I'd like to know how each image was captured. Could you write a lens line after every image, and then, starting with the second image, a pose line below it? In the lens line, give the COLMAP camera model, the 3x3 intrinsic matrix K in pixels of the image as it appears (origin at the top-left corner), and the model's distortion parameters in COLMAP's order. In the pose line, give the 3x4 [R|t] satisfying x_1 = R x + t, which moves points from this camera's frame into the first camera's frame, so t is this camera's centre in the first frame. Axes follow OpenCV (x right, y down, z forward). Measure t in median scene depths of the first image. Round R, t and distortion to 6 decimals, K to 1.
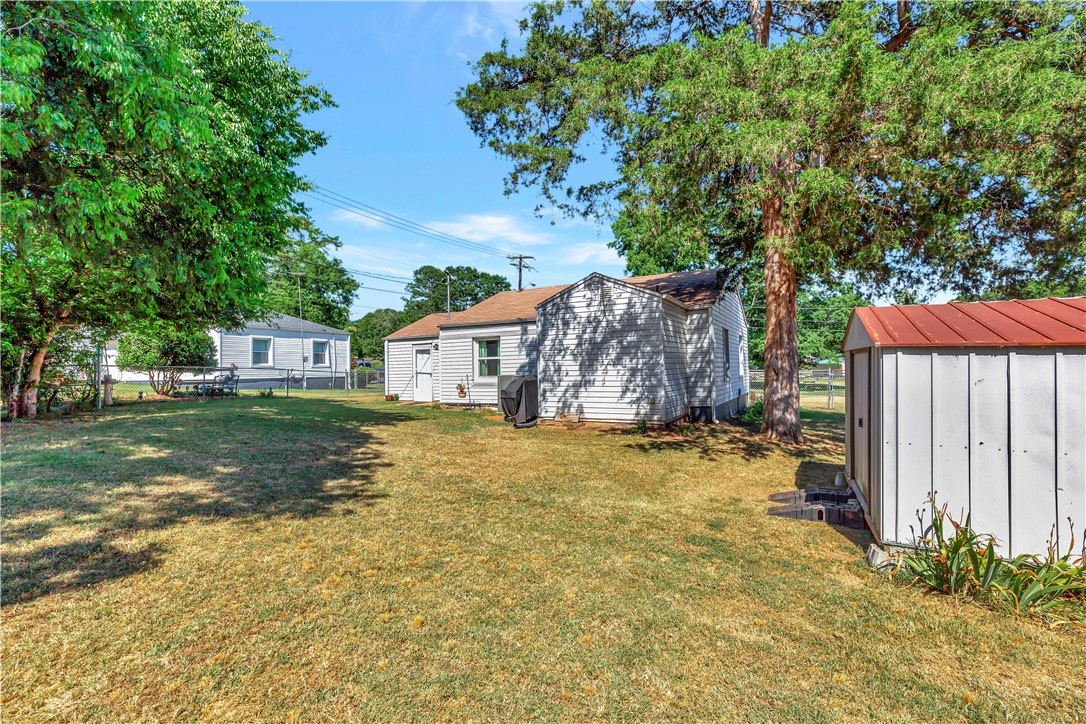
lens RADIAL K [[507.1, 0, 540.1], [0, 507.1, 366.7], [0, 0, 1]] dist [-0.021390, 0.017593]
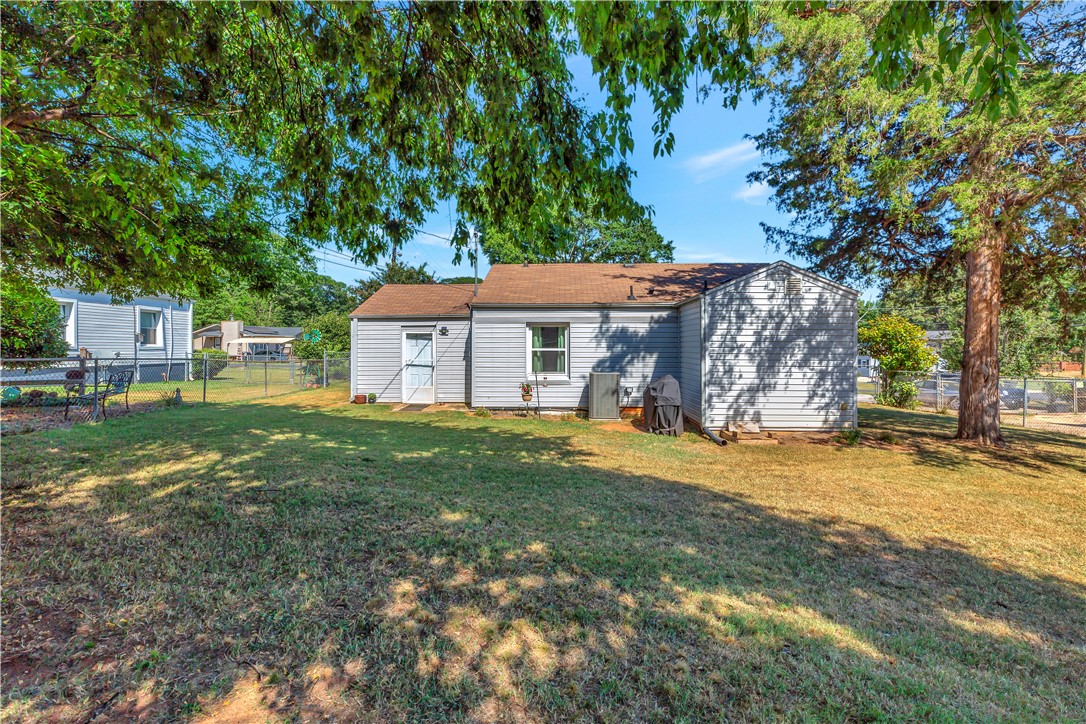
lens RADIAL K [[507.1, 0, 545.6], [0, 507.1, 354.7], [0, 0, 1]] dist [-0.021390, 0.017593]
pose [[0.892805, 0.012613, 0.450266, -0.634336], [-0.020818, 0.999695, 0.013275, -0.026574], [-0.449961, -0.021226, 0.892796, 0.396286]]
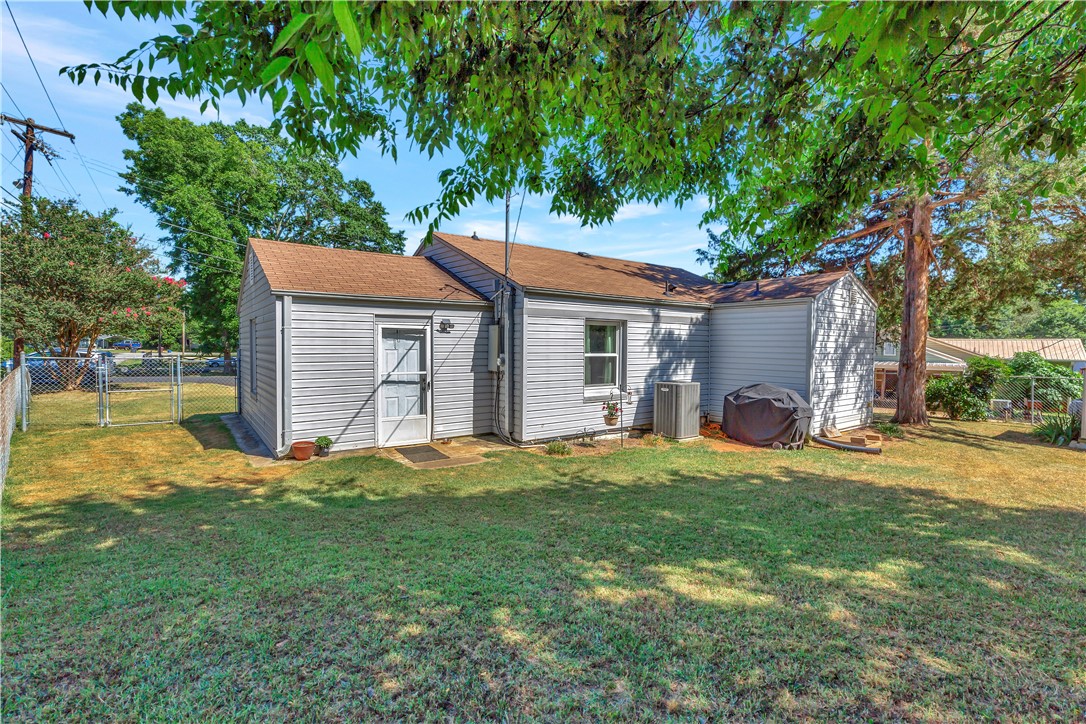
lens RADIAL K [[507.1, 0, 544.2], [0, 507.1, 365.6], [0, 0, 1]] dist [-0.021390, 0.017593]
pose [[0.400752, -0.012232, 0.916105, -0.939875], [-0.022894, 0.999465, 0.023360, -0.023853], [-0.915900, -0.030335, 0.400258, 1.119236]]
